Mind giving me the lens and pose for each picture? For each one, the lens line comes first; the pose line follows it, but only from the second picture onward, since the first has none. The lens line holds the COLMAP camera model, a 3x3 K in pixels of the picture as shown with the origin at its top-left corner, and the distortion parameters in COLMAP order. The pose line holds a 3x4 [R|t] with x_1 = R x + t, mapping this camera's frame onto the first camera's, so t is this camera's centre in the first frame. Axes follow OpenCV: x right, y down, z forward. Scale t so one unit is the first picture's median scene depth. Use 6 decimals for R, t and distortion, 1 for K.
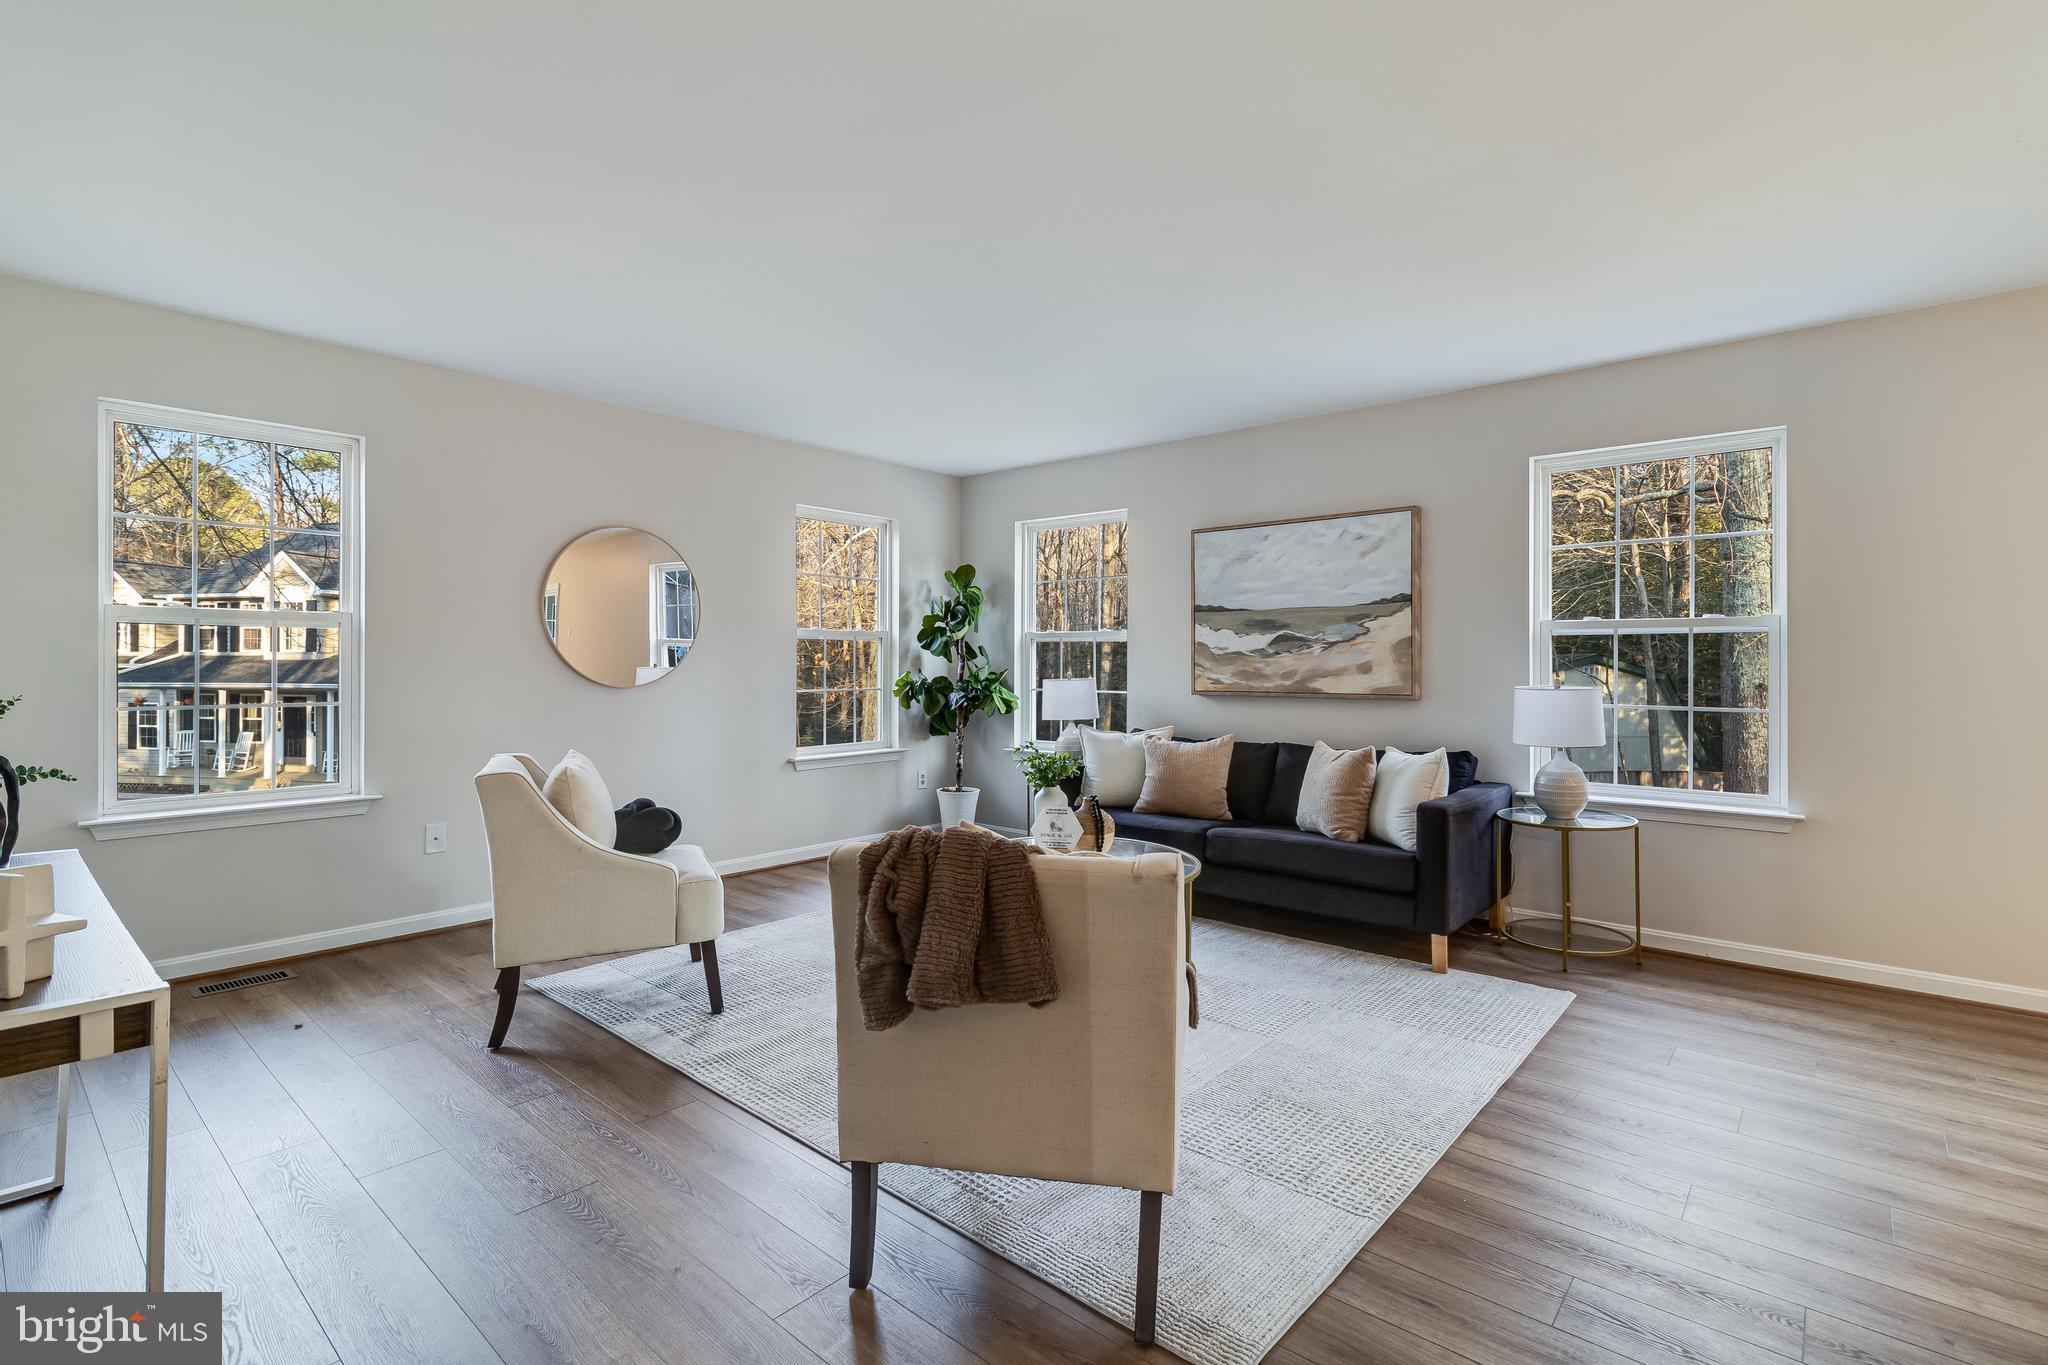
lens RADIAL K [[953.5, 0, 1014.2], [0, 953.5, 650.8], [0, 0, 1]] dist [0.004776, 0.002479]
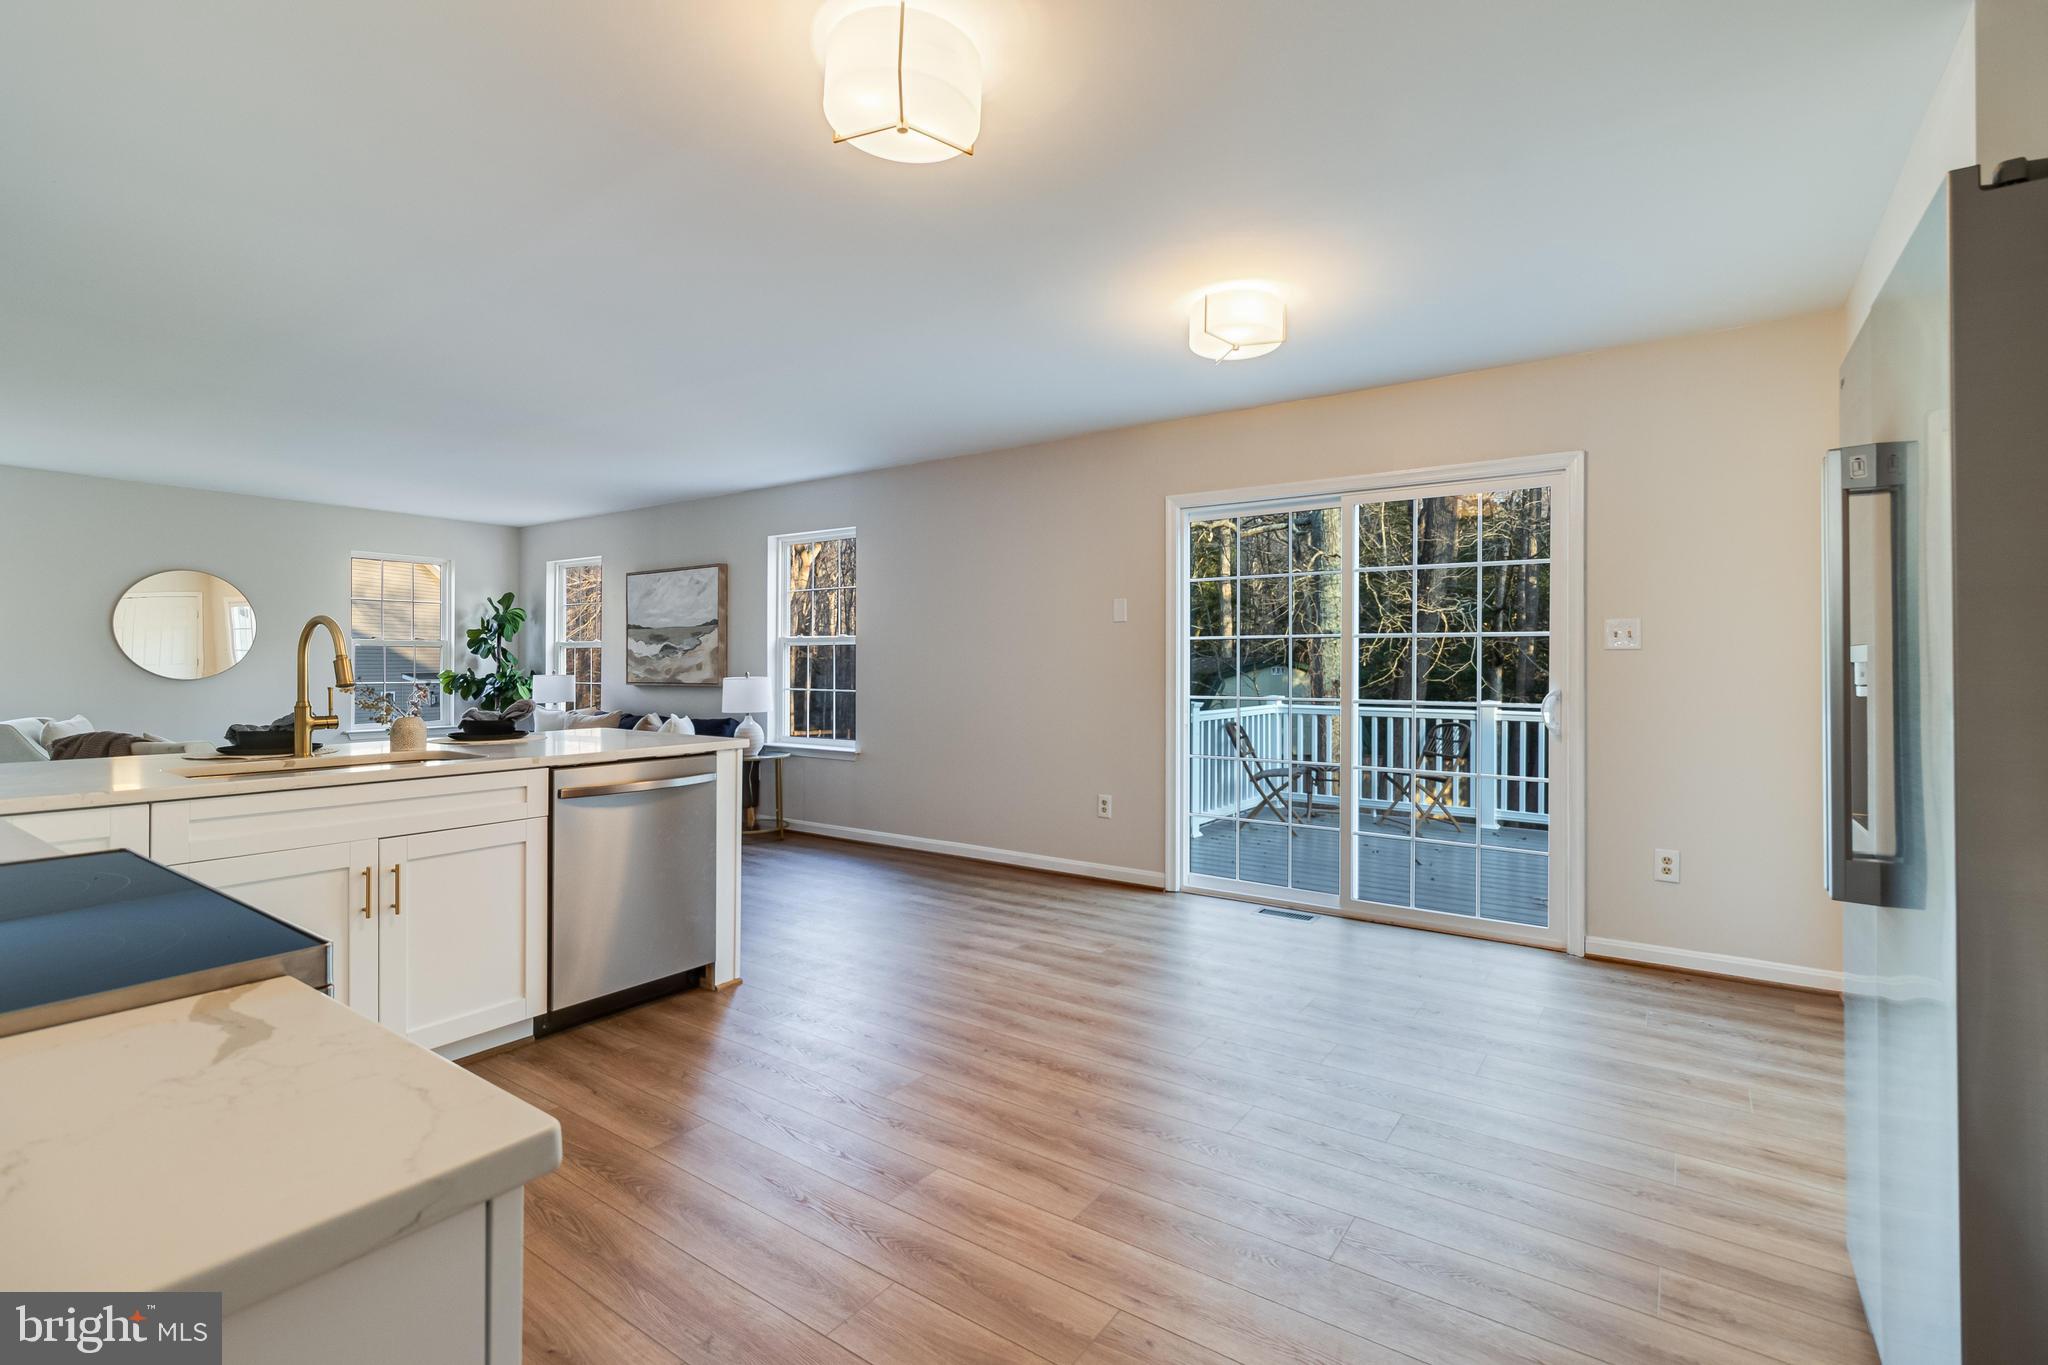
lens RADIAL K [[953.5, 0, 1013.7], [0, 953.5, 665.0], [0, 0, 1]] dist [0.004776, 0.002479]
pose [[0.994734, -0.001074, 0.102487, 0.650533], [-0.000267, 0.999914, 0.013078, -0.004682], [-0.102493, -0.013036, 0.994648, -0.537525]]
